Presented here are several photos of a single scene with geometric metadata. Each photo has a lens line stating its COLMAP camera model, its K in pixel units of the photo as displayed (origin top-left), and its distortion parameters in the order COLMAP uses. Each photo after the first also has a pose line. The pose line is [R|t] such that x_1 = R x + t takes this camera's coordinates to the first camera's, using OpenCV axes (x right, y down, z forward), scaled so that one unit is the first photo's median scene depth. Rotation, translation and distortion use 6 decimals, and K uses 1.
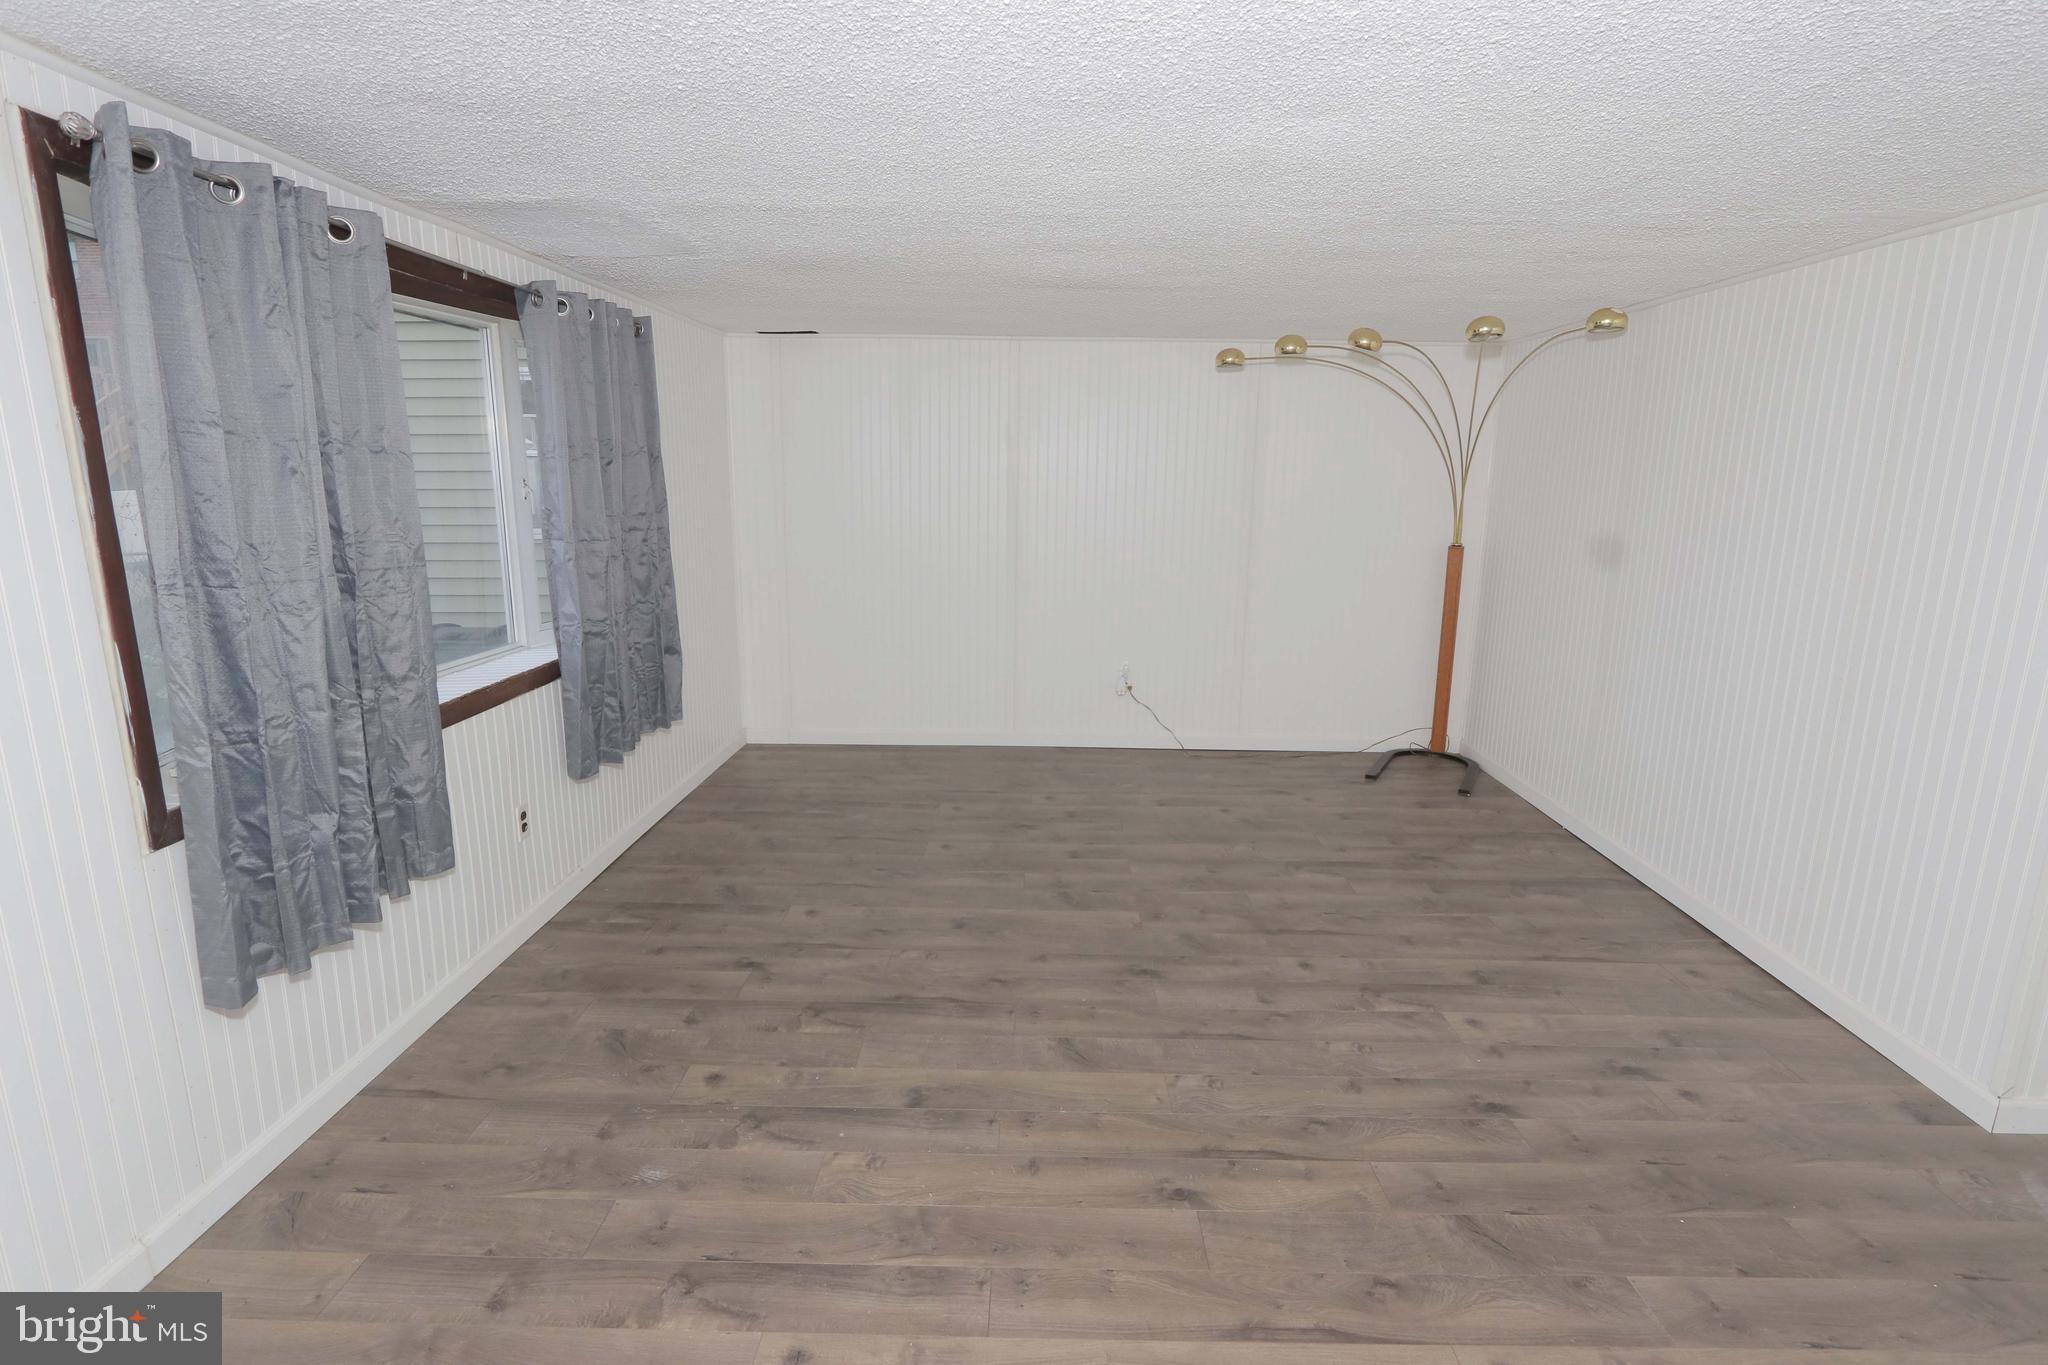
lens RADIAL K [[944.9, 0, 1025.9], [0, 944.9, 678.4], [0, 0, 1]] dist [-0.020100, 0.004291]
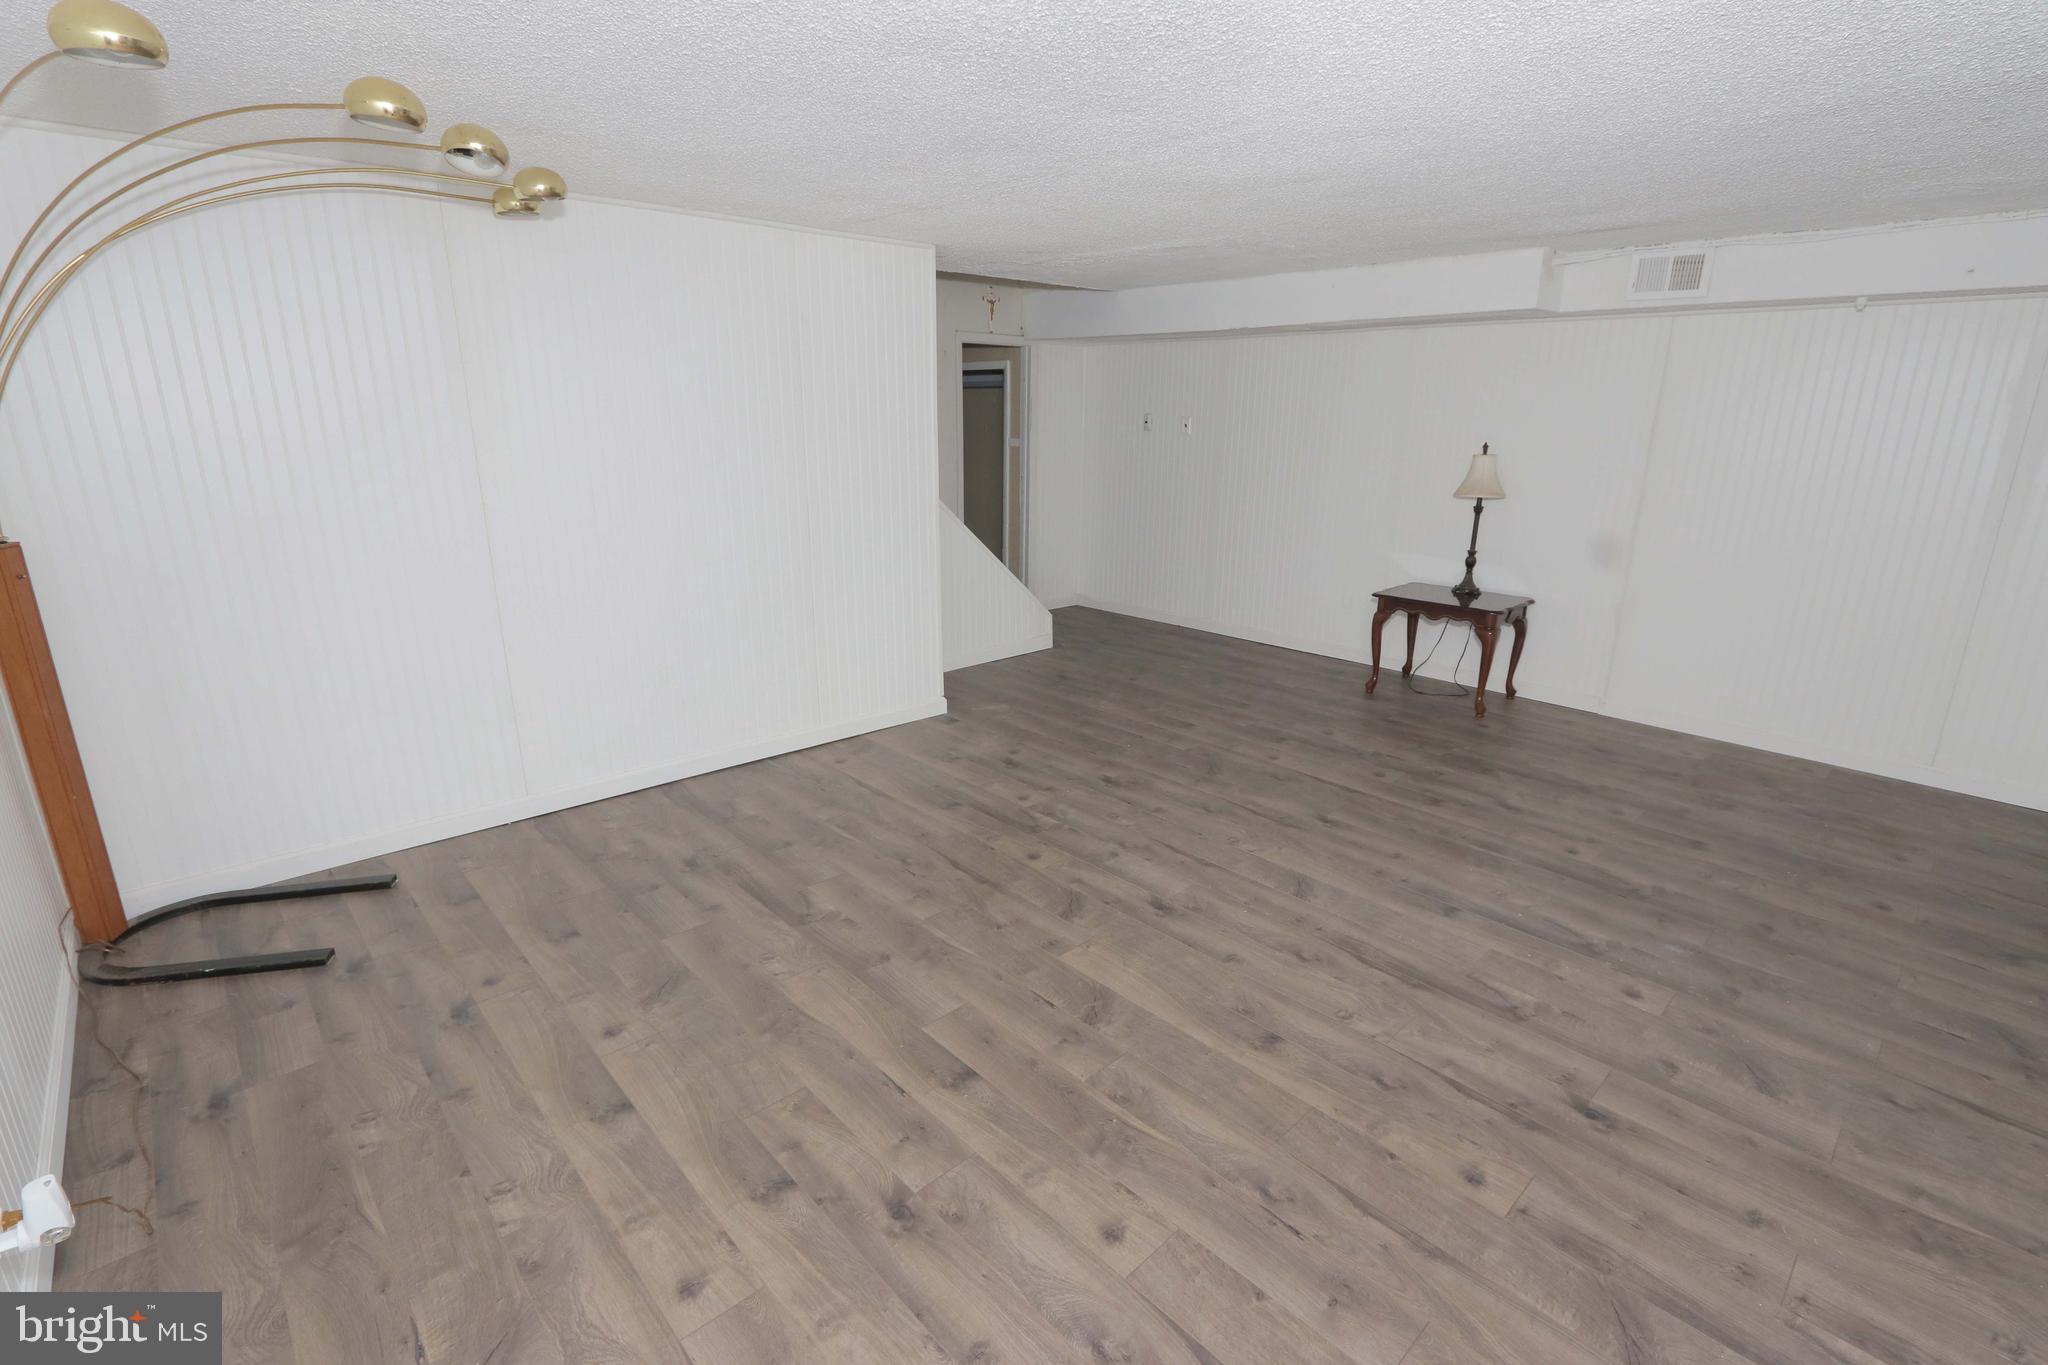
lens RADIAL K [[944.9, 0, 1025.9], [0, 944.9, 678.4], [0, 0, 1]] dist [-0.020100, 0.004291]
pose [[-0.689168, -0.217309, 0.691249, -0.443978], [0.139335, 0.896424, 0.420726, -0.371376], [-0.711079, 0.386266, -0.587507, 1.703247]]
